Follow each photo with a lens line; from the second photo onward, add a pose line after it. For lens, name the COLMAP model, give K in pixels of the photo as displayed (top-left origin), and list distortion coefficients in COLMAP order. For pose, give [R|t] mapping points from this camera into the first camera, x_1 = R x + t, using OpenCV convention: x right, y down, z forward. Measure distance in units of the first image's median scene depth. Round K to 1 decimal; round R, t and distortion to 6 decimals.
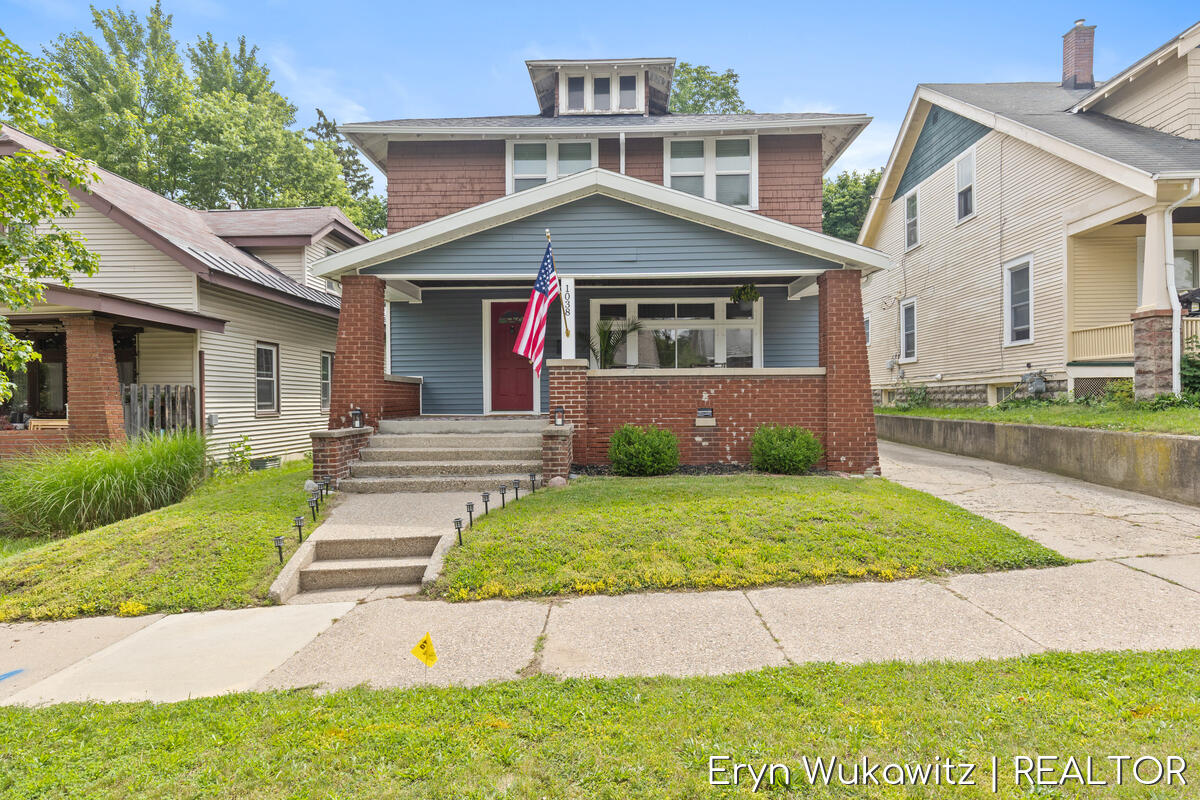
lens RADIAL K [[648.6, 0, 600.0], [0, 648.6, 400.0], [0, 0, 1]] dist [-0.003679, 0.001316]
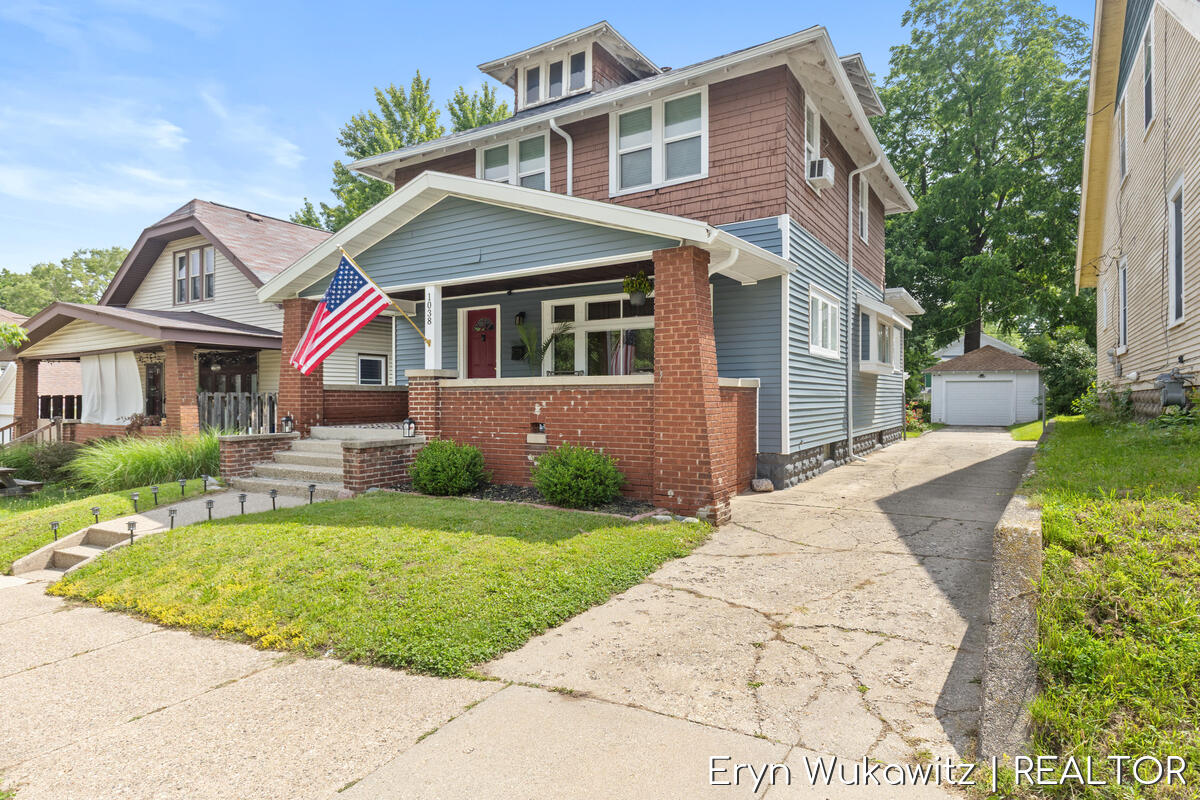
lens RADIAL K [[666.8, 0, 598.8], [0, 666.8, 391.3], [0, 0, 1]] dist [0.002239, 0.000118]
pose [[0.862752, -0.000785, -0.505626, 0.671270], [-0.002841, 0.999975, -0.006402, -0.023615], [0.505619, 0.006960, 0.862729, 0.259586]]
